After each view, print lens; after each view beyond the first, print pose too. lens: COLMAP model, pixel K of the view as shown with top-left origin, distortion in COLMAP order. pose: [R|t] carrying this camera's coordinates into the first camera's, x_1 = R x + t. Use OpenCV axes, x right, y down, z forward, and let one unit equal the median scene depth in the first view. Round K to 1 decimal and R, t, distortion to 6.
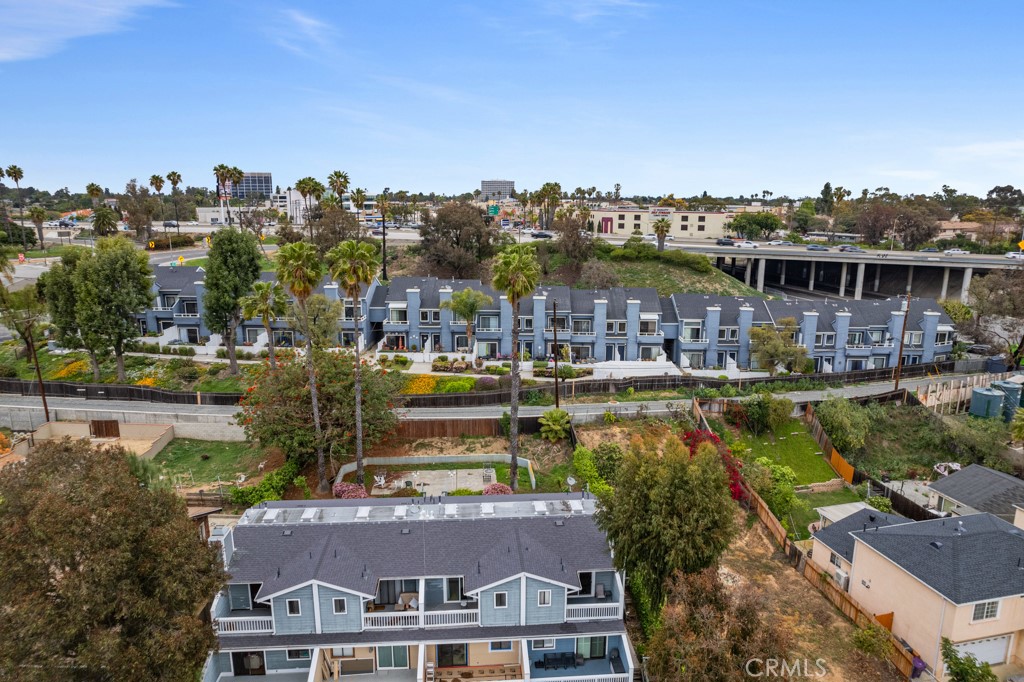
lens RADIAL K [[669.2, 0, 512.0], [0, 669.2, 341.0], [0, 0, 1]] dist [-0.015108, 0.000963]
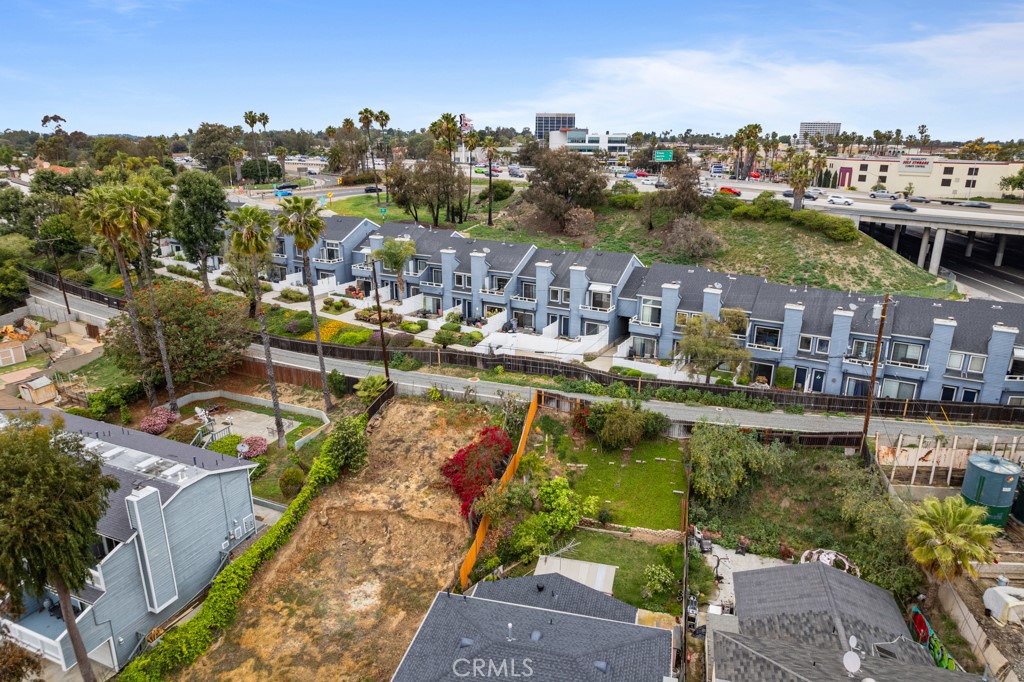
lens RADIAL K [[668.8, 0, 512.0], [0, 668.8, 341.0], [0, 0, 1]] dist [0.003269, 0.003312]
pose [[0.887039, 0.142666, -0.439100, 0.437376], [-0.106663, 0.988656, 0.105748, -0.042477], [0.449205, -0.046967, 0.892193, 0.184974]]
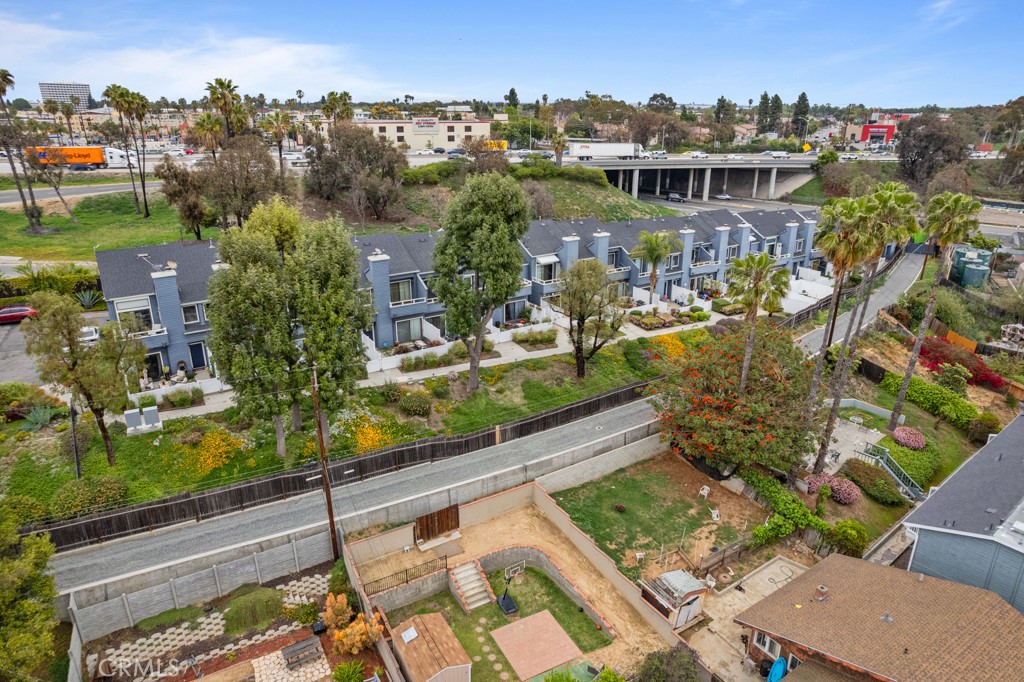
lens RADIAL K [[669.2, 0, 512.0], [0, 669.2, 341.0], [0, 0, 1]] dist [-0.015108, 0.000963]
pose [[0.840993, -0.185344, 0.508310, -0.518186], [0.116777, 0.979531, 0.163957, -0.076824], [-0.528293, -0.078527, 0.845423, 0.284070]]
